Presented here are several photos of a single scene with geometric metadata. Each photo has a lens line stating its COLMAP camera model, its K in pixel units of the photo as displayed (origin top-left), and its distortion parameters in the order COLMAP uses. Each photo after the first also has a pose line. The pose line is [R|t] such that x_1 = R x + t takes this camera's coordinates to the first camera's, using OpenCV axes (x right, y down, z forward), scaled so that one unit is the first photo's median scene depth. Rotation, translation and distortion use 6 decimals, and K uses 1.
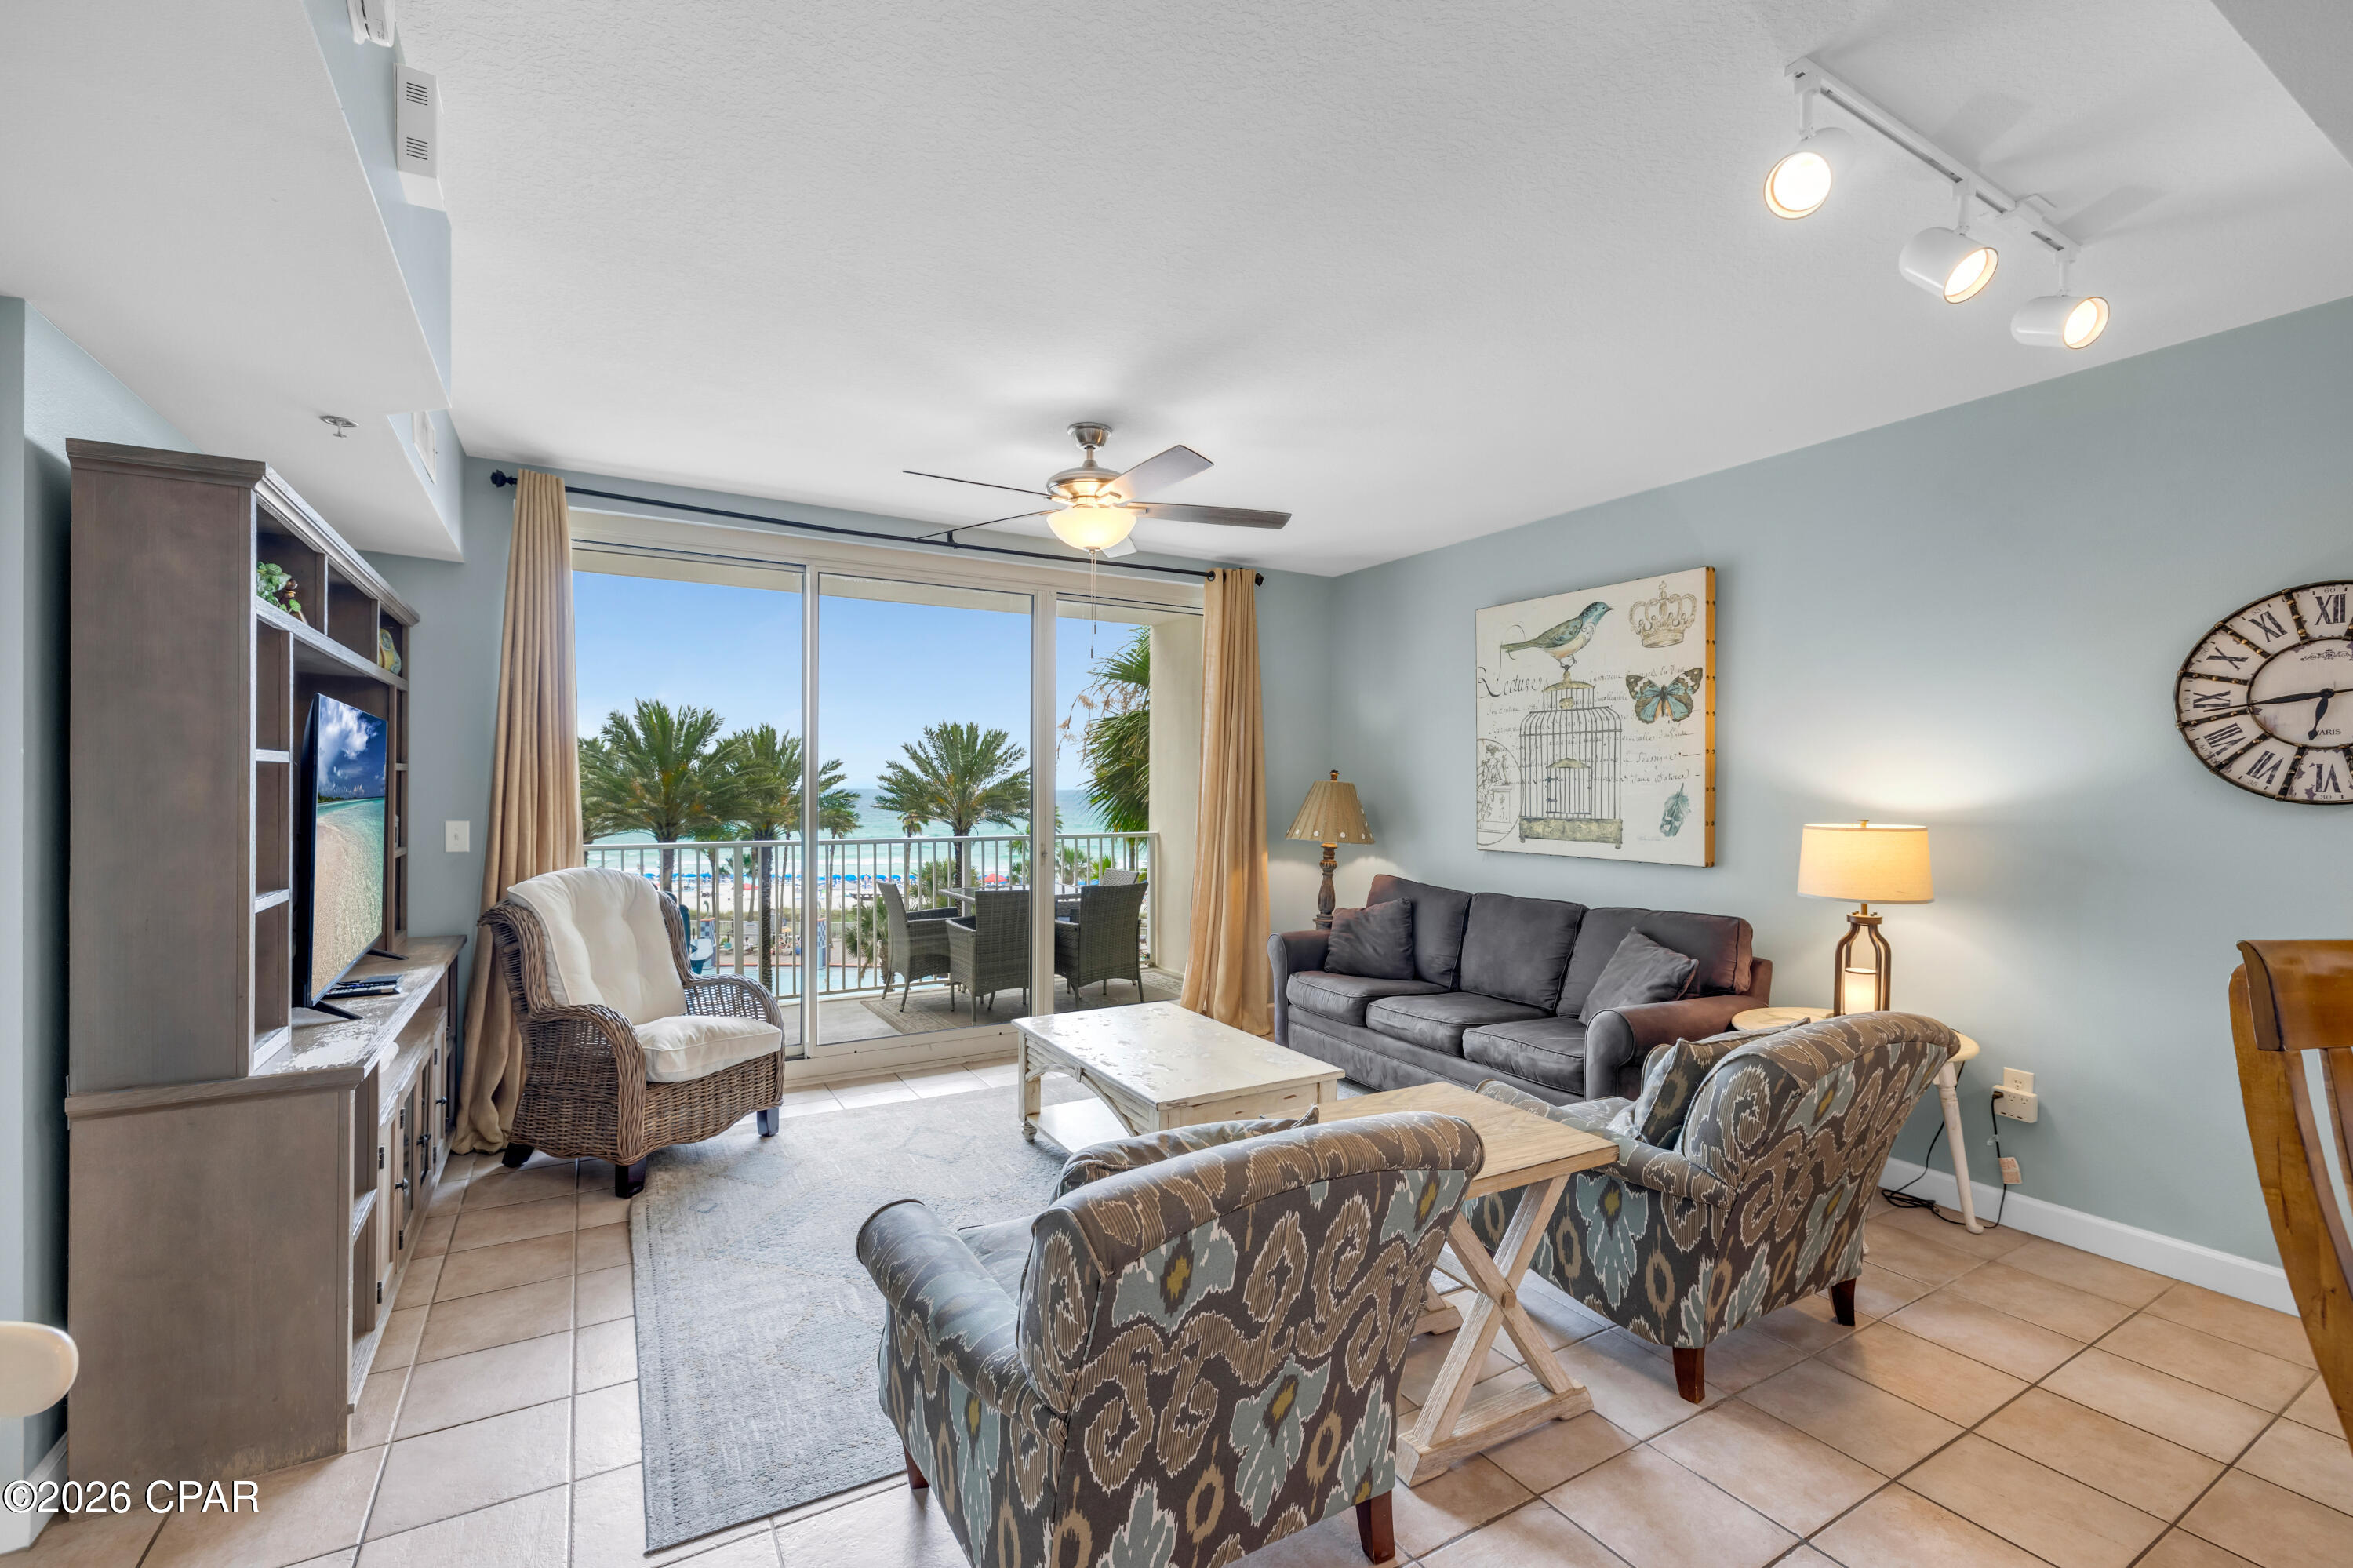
lens RADIAL K [[1004.0, 0, 1178.2], [0, 1004.0, 792.4], [0, 0, 1]] dist [0.000724, 0.000078]
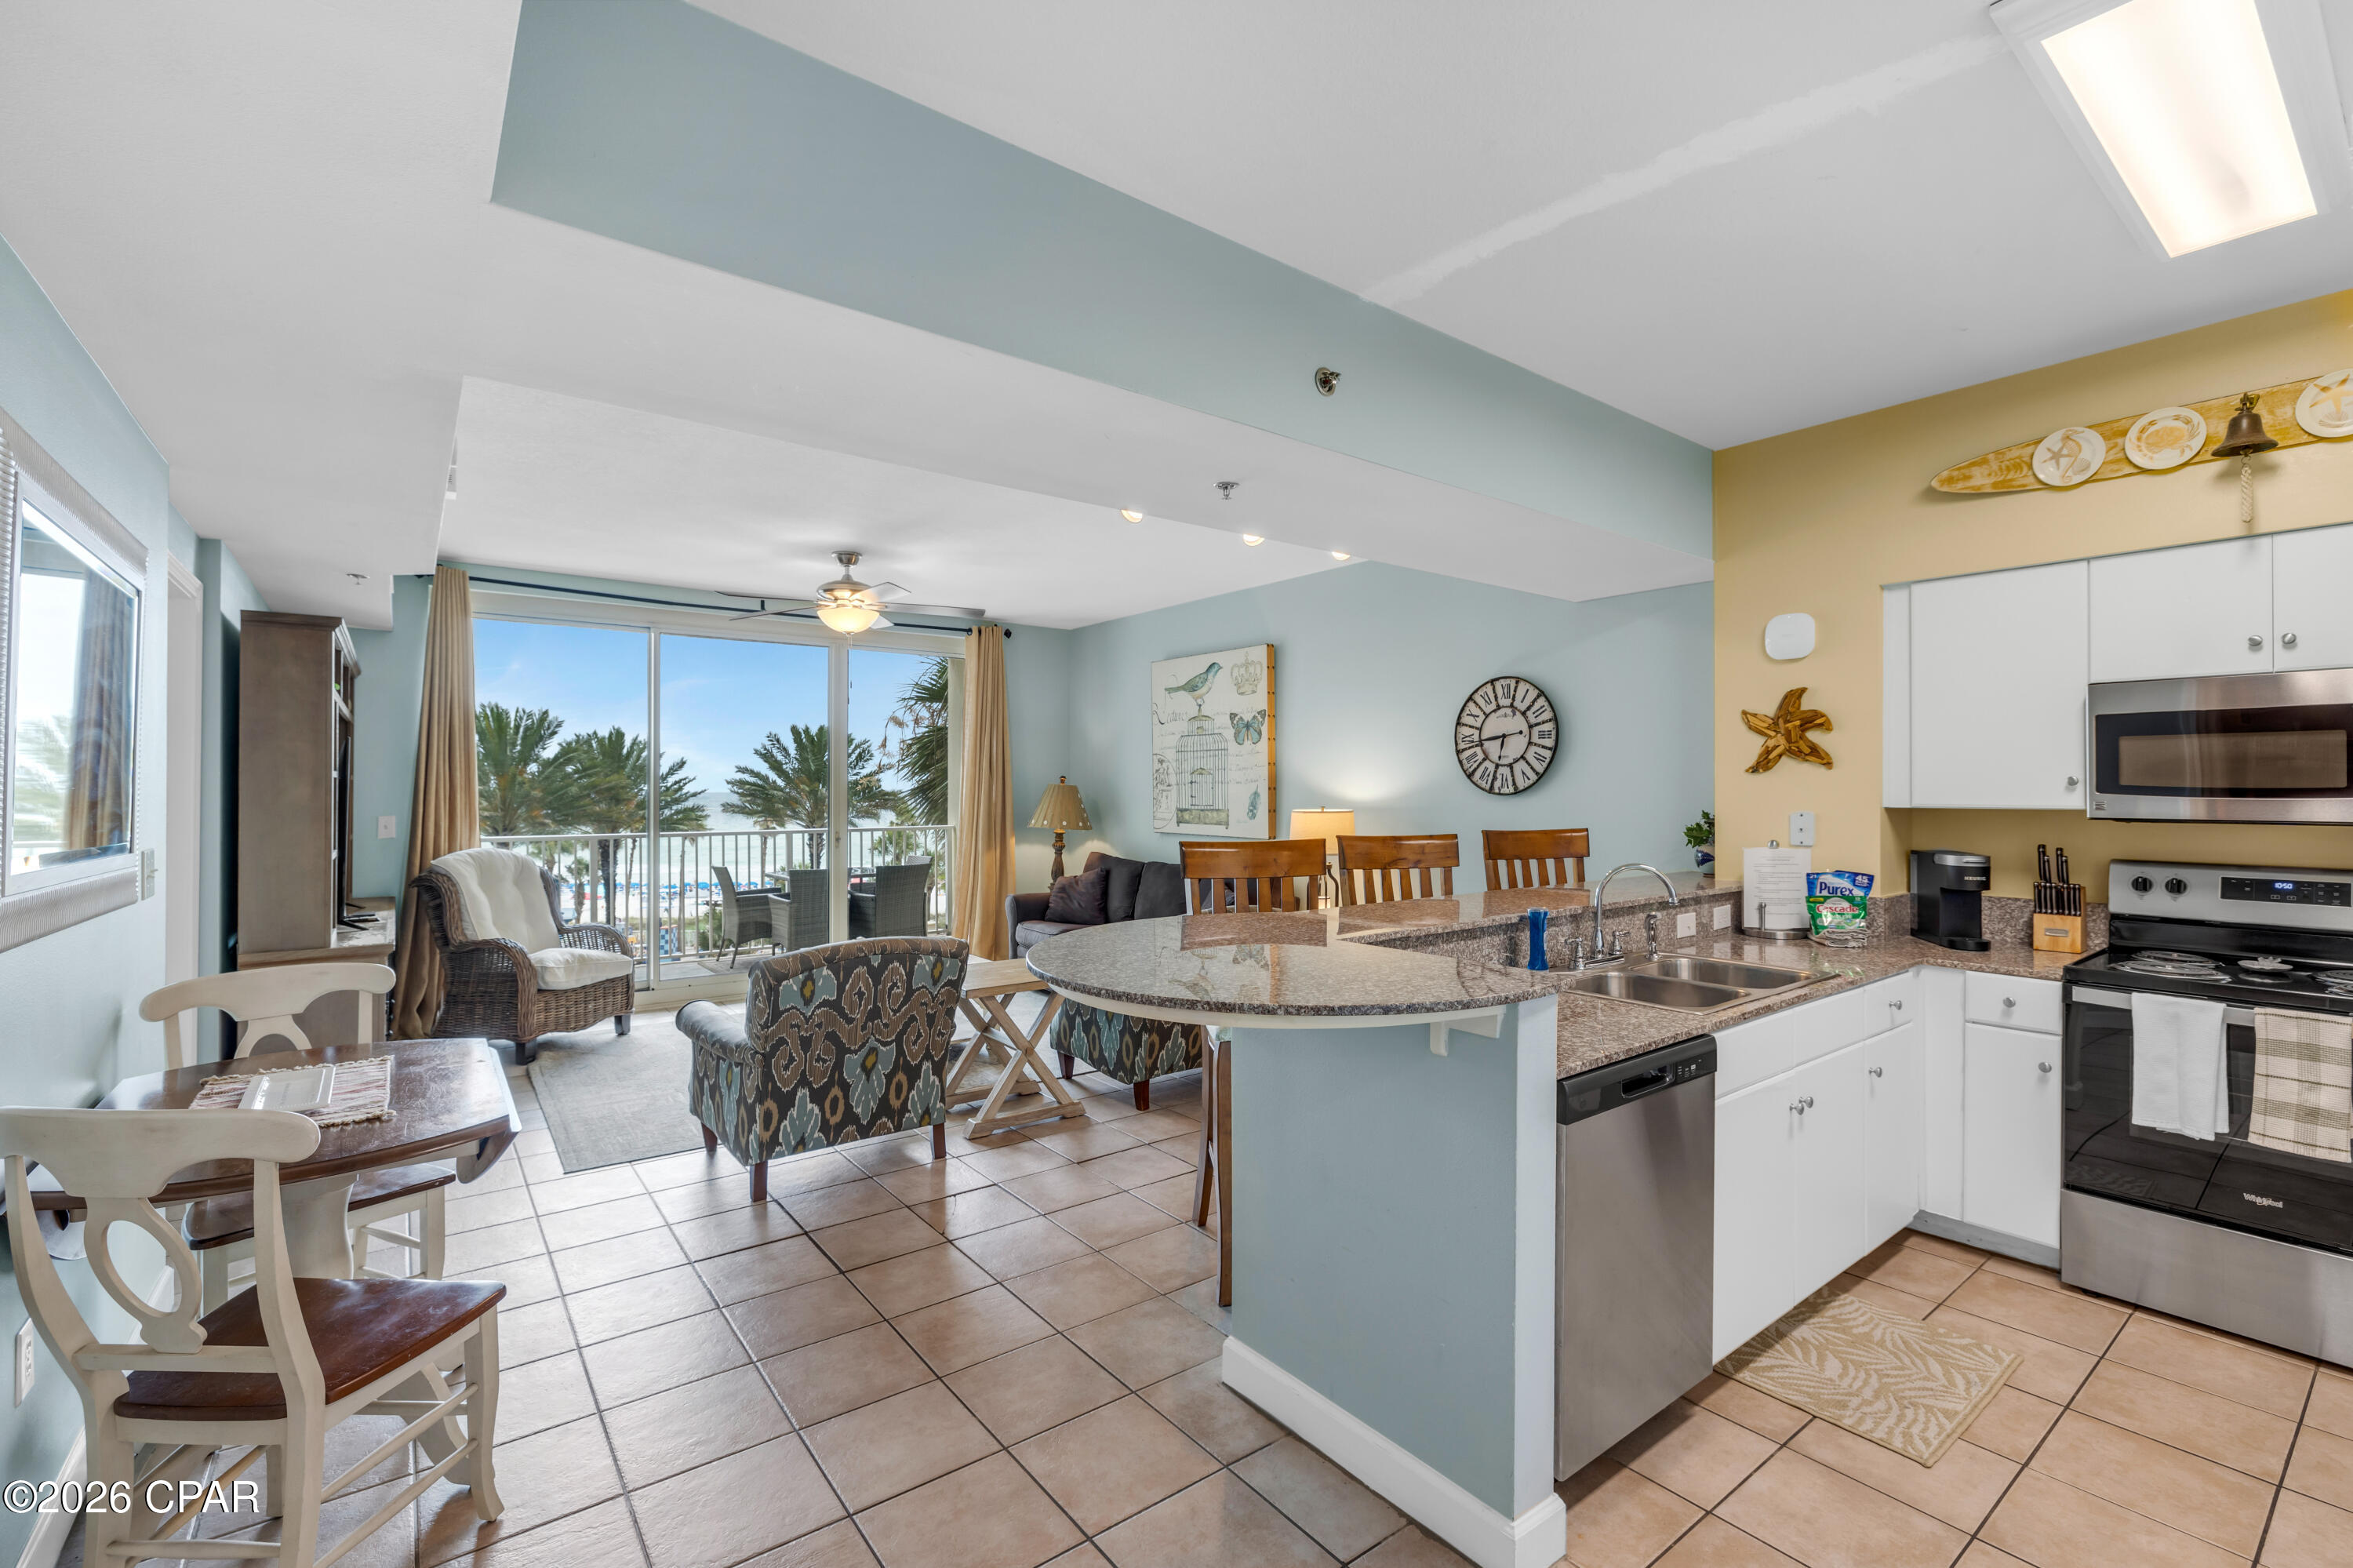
lens RADIAL K [[1011.3, 0, 1176.5], [0, 1011.3, 784.0], [0, 0, 1]] dist [0.000990, 0.000175]
pose [[0.992556, -0.004757, 0.121694, 0.211595], [0.005938, 0.999939, -0.009338, 0.003696], [-0.121642, 0.009992, 0.992524, -0.557444]]
